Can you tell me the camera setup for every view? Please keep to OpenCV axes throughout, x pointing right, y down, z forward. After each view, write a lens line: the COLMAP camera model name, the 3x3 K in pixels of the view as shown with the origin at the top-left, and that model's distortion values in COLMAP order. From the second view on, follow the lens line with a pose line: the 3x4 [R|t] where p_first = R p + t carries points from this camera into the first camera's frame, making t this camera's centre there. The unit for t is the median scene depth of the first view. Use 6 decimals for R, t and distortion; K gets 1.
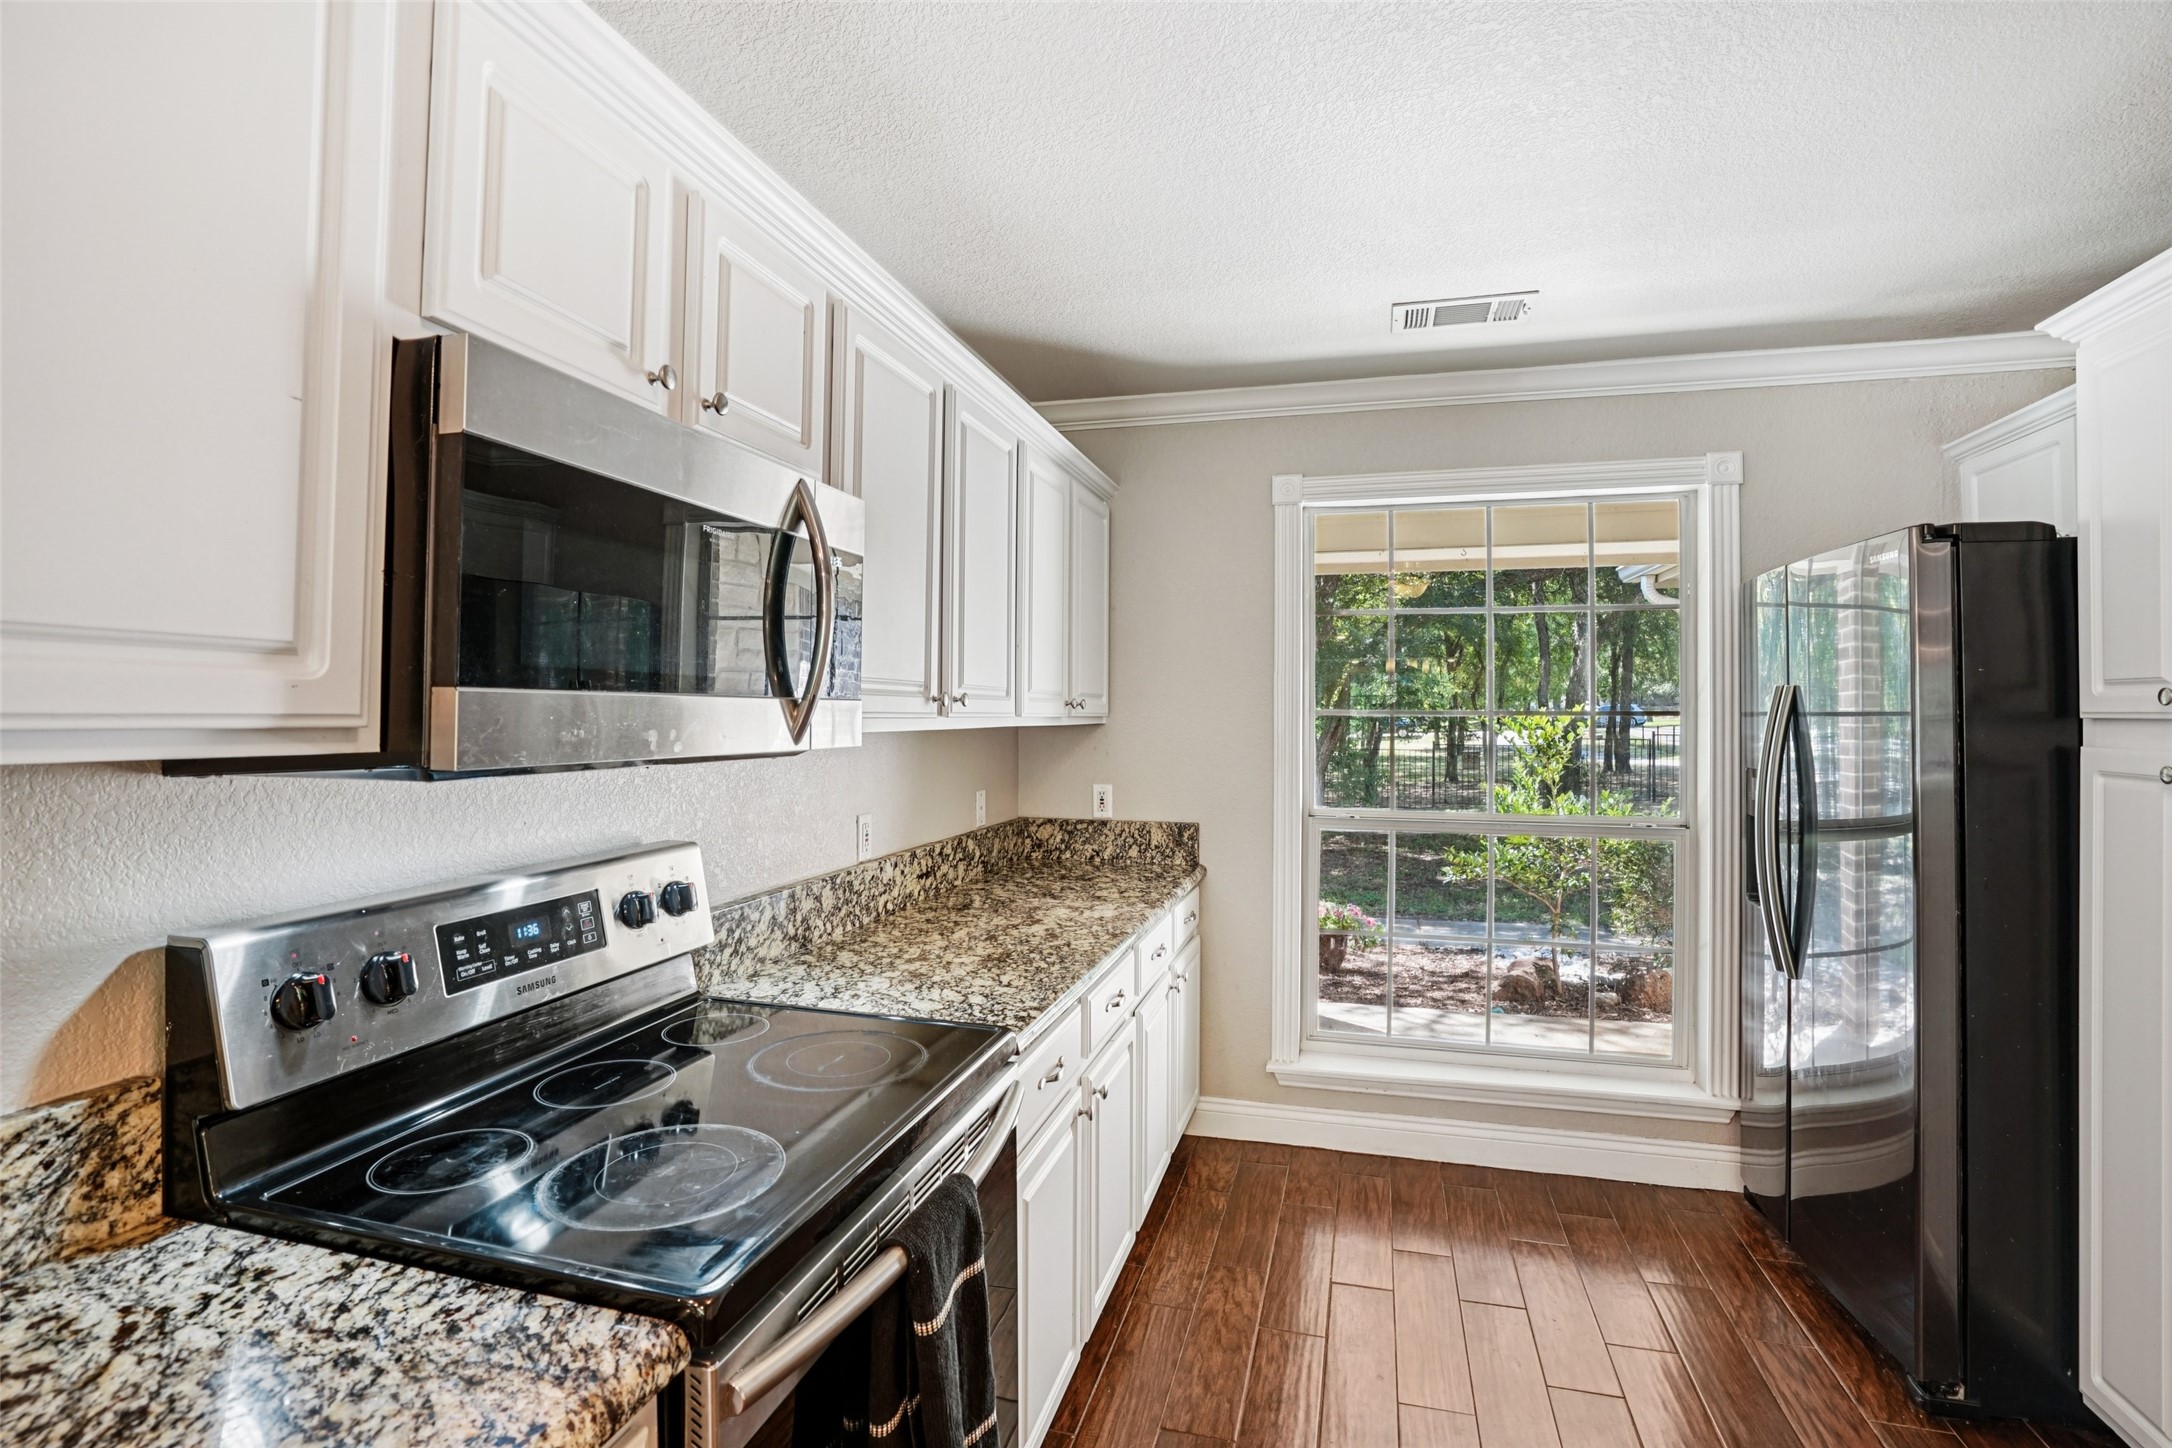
lens RADIAL K [[1040.2, 0, 1084.5], [0, 1040.2, 713.7], [0, 0, 1]] dist [-0.019468, 0.004593]
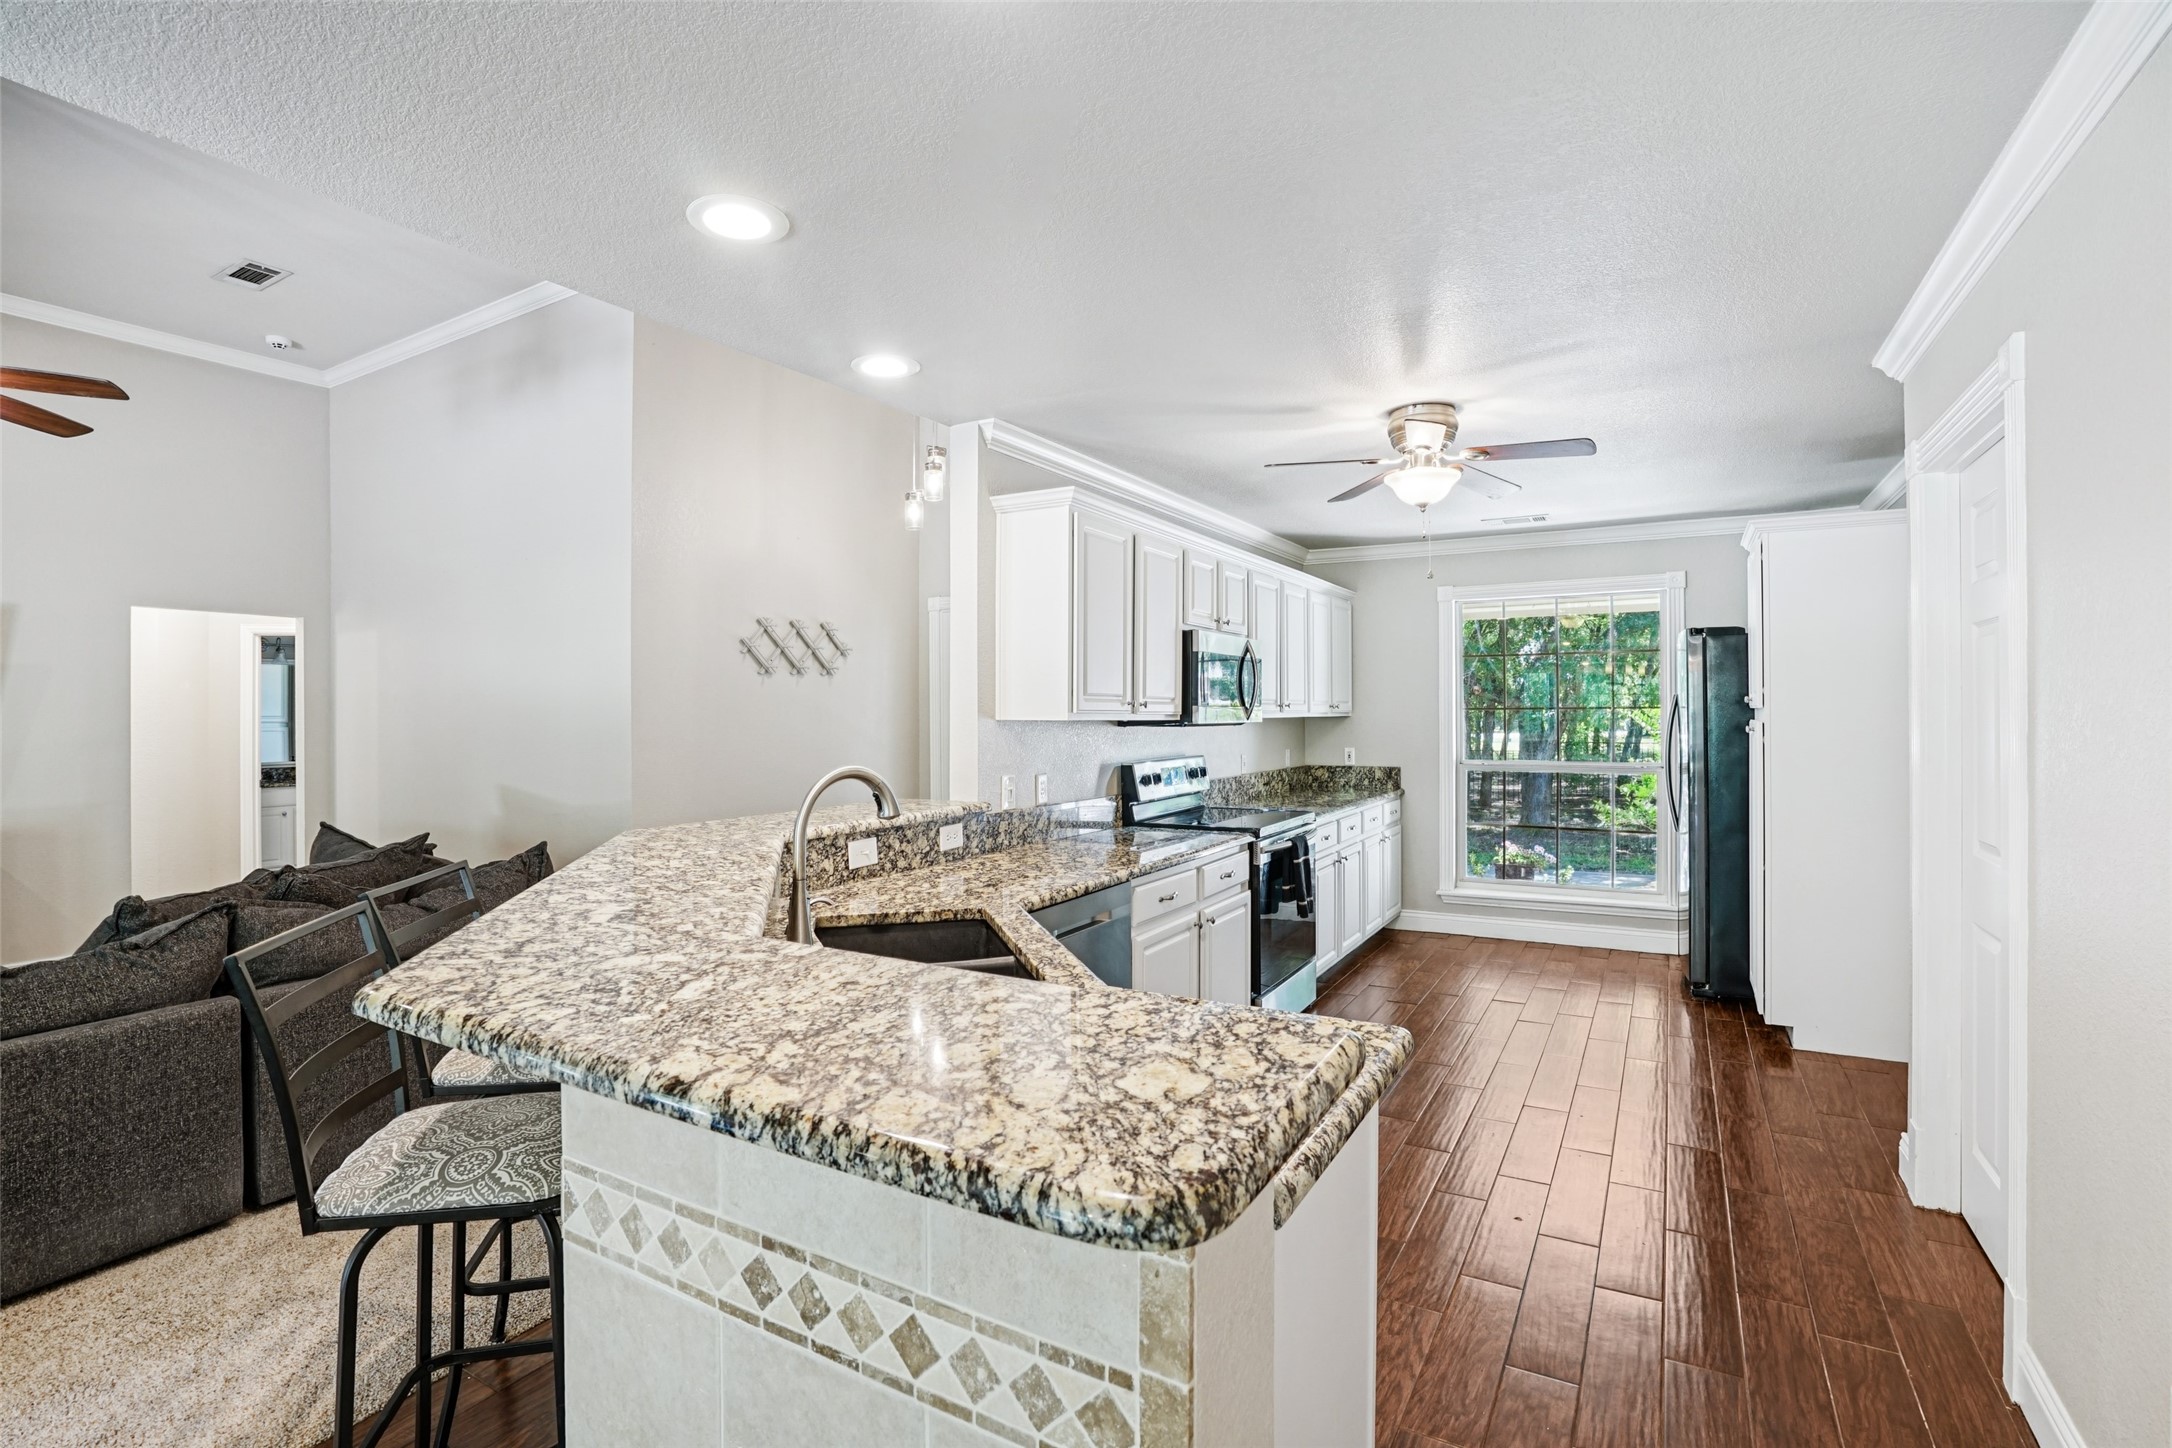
lens RADIAL K [[1040.2, 0, 1097.0], [0, 1040.2, 714.2], [0, 0, 1]] dist [-0.019468, 0.004593]
pose [[0.971957, -0.010677, -0.234917, 0.017436], [0.010550, 0.999943, -0.001798, 0.004884], [0.234923, -0.000731, 0.972014, -1.083588]]
